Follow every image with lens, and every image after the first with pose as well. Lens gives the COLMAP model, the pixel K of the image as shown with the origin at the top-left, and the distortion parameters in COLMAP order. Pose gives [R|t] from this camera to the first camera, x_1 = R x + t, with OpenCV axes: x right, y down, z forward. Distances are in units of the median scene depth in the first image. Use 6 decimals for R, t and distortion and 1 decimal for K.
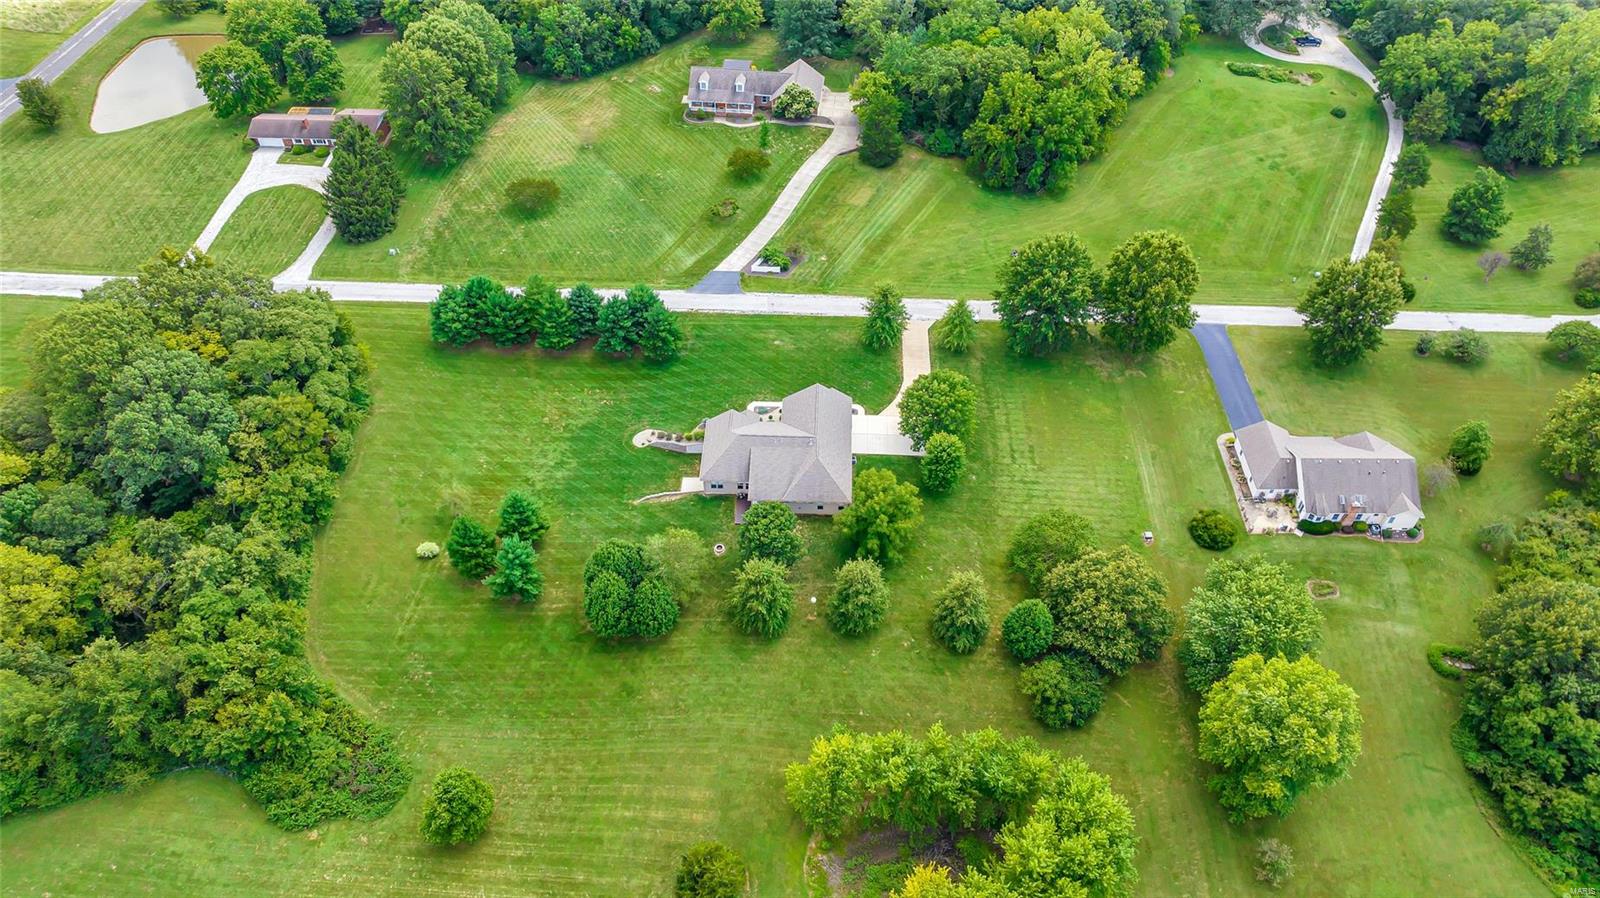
lens RADIAL K [[1132.4, 0, 800.0], [0, 1132.4, 449.0], [0, 0, 1]] dist [-0.019522, -0.003330]
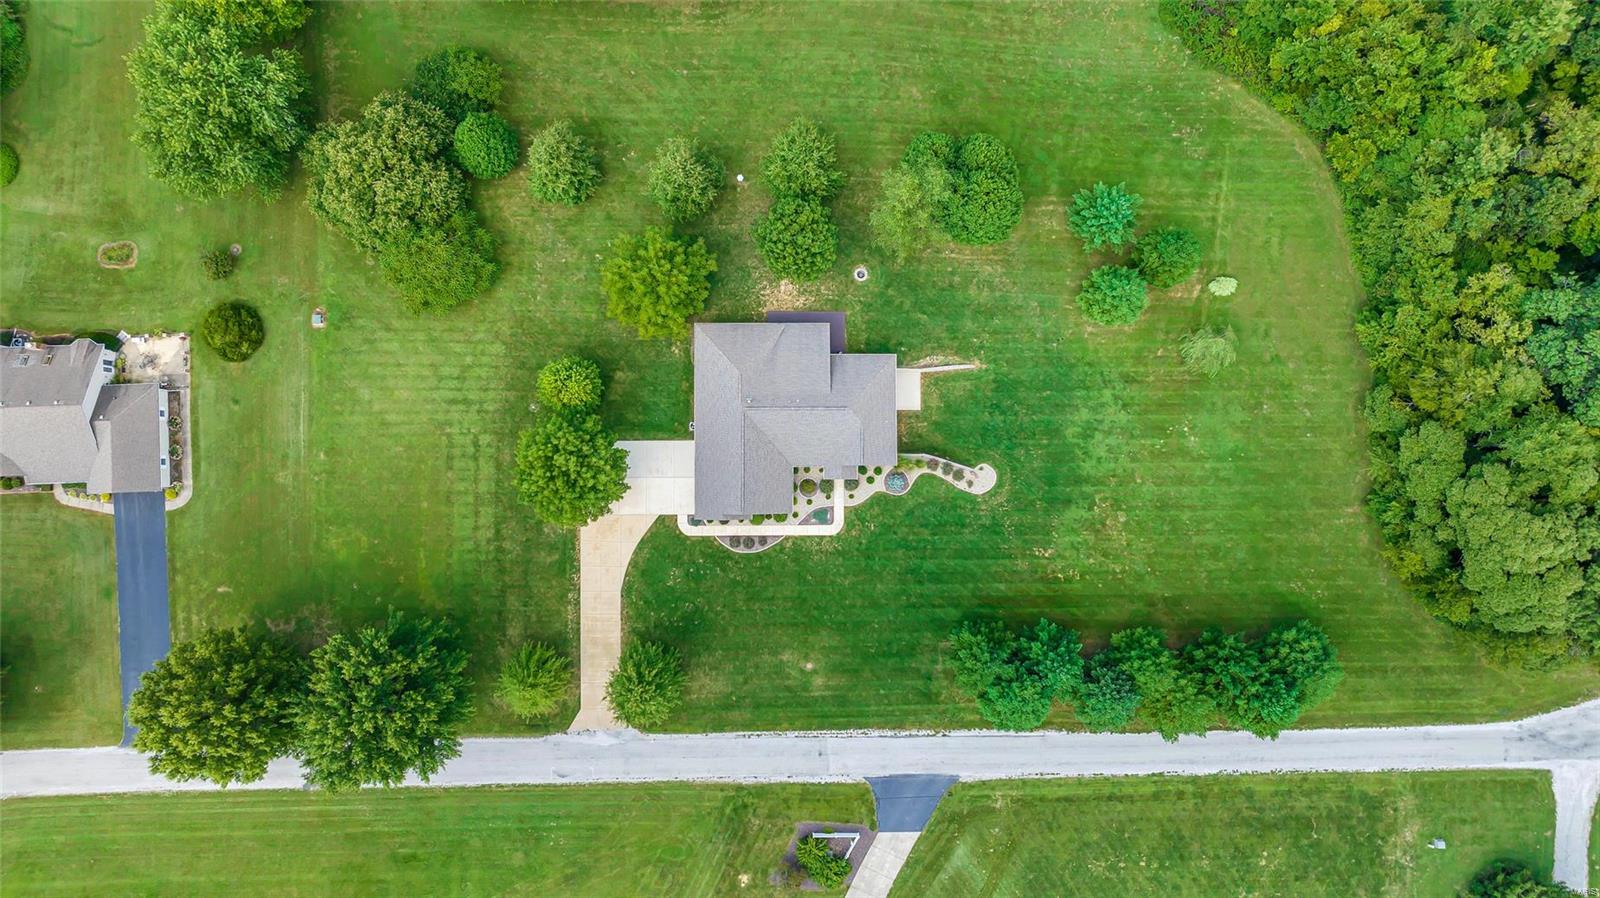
lens RADIAL K [[1132.4, 0, 800.0], [0, 1132.4, 449.0], [0, 0, 1]] dist [-0.019522, -0.003330]
pose [[-0.999058, 0.037368, -0.022067, -0.005309], [-0.042147, -0.714236, 0.698635, -0.499170], [0.010345, 0.698907, 0.715138, 0.460624]]
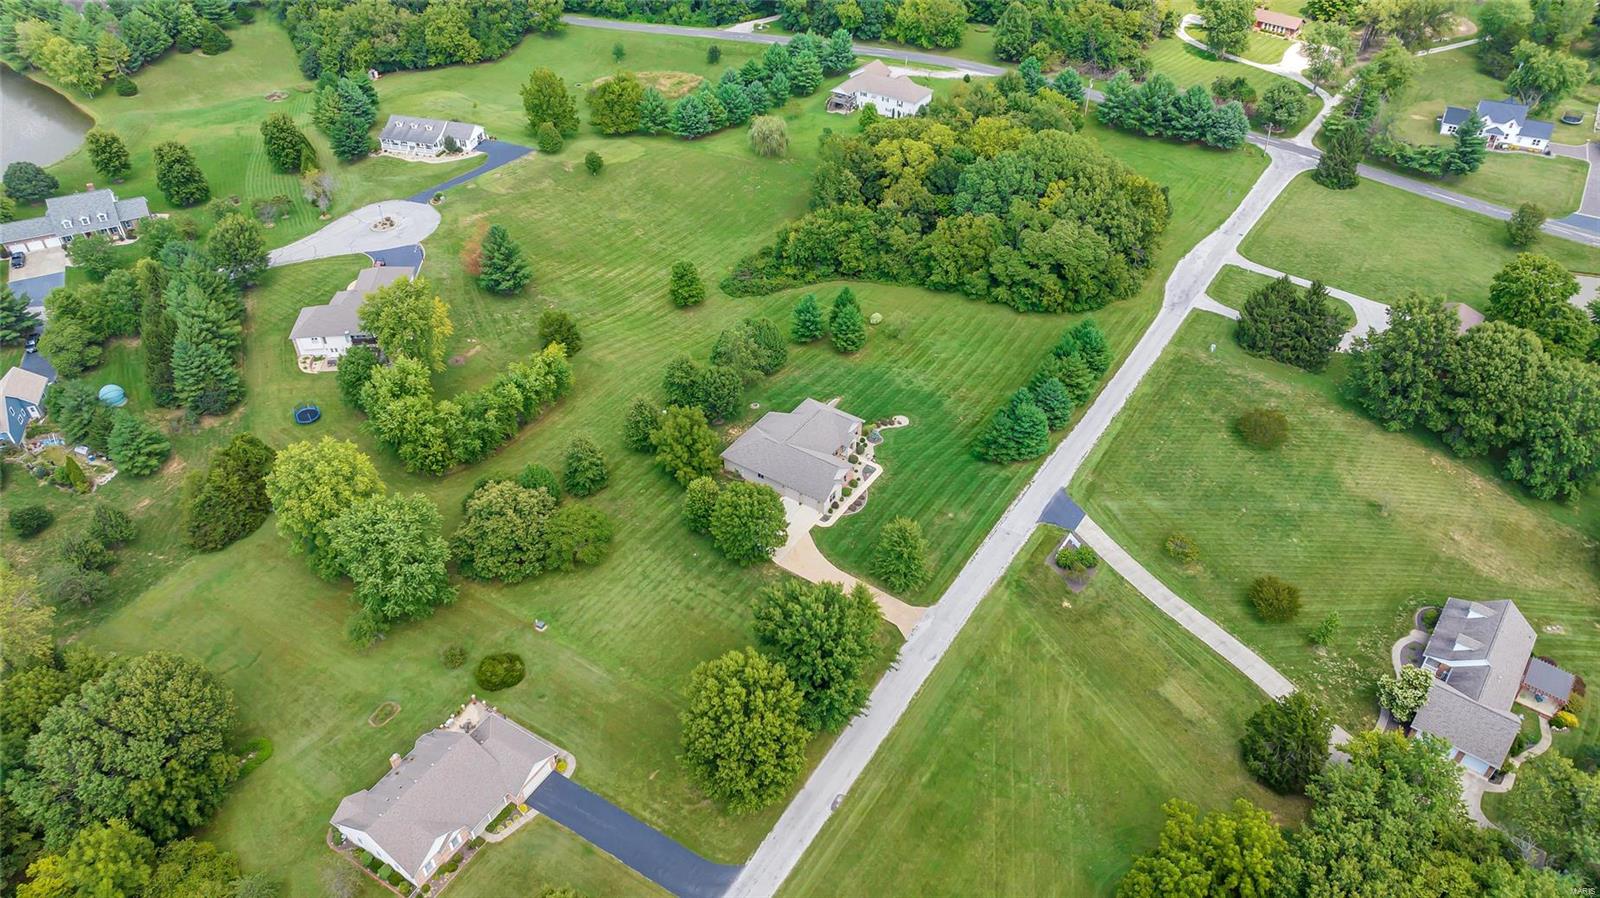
lens RADIAL K [[1132.4, 0, 800.0], [0, 1132.4, 449.0], [0, 0, 1]] dist [-0.019522, -0.003330]
pose [[-0.530371, 0.534537, -0.658010, 0.706541], [-0.622484, 0.281367, 0.730305, -0.793784], [0.575518, 0.796933, 0.183512, 0.743520]]
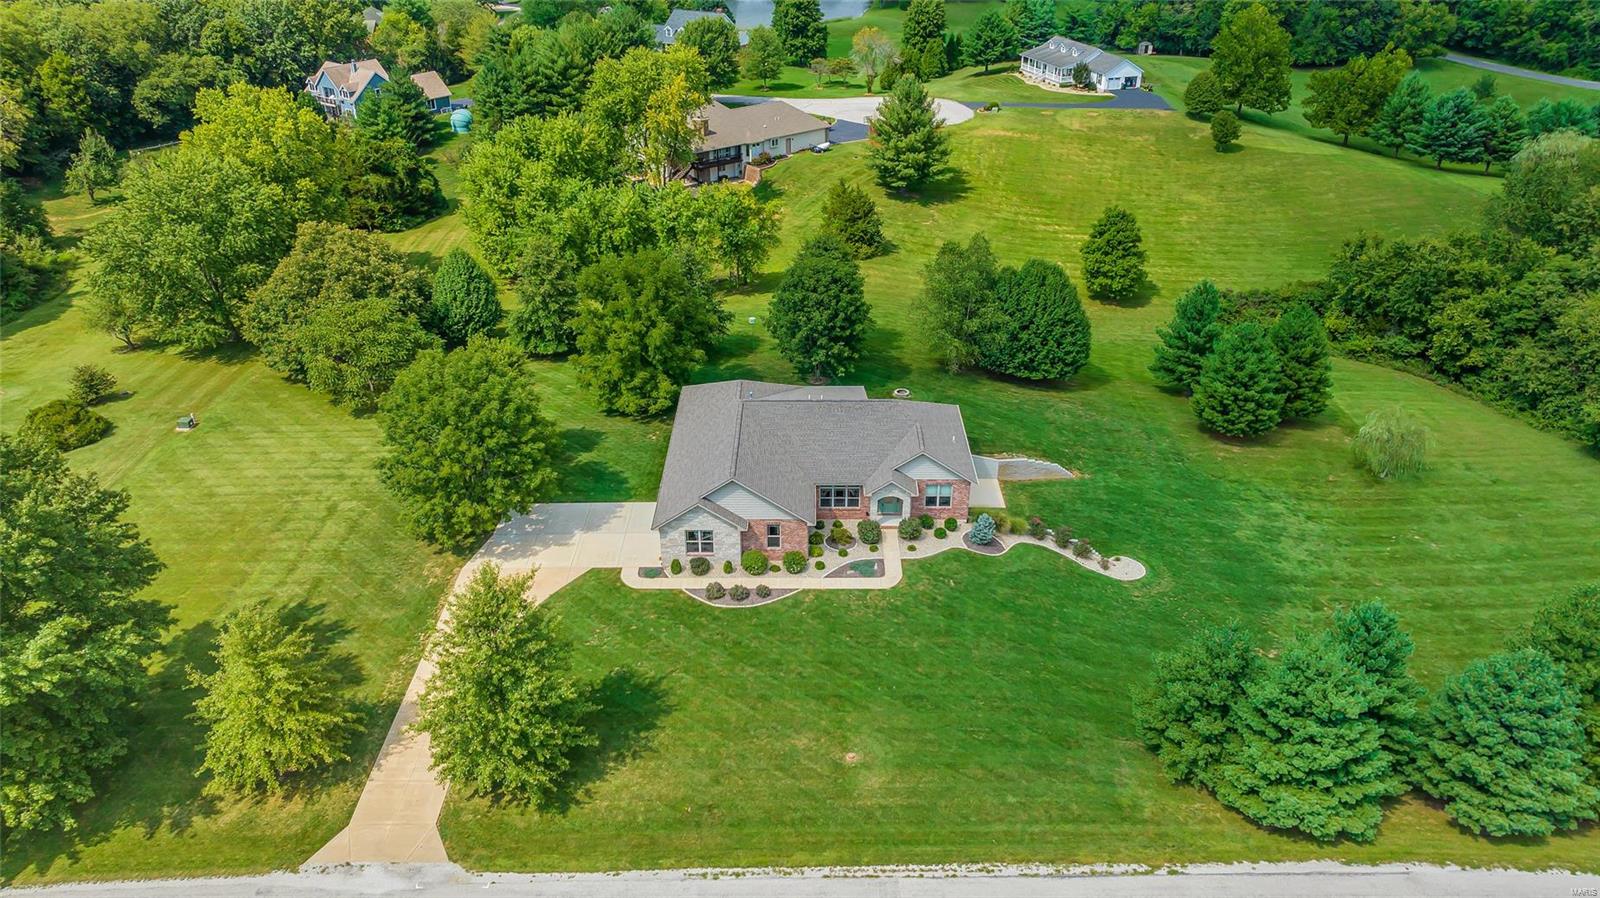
lens RADIAL K [[1132.4, 0, 800.0], [0, 1132.4, 449.0], [0, 0, 1]] dist [-0.019522, -0.003330]
pose [[-0.999552, 0.011414, -0.027662, 0.002155], [-0.024101, 0.240853, 0.970262, -0.453037], [0.017737, 0.970494, -0.240471, 1.055297]]
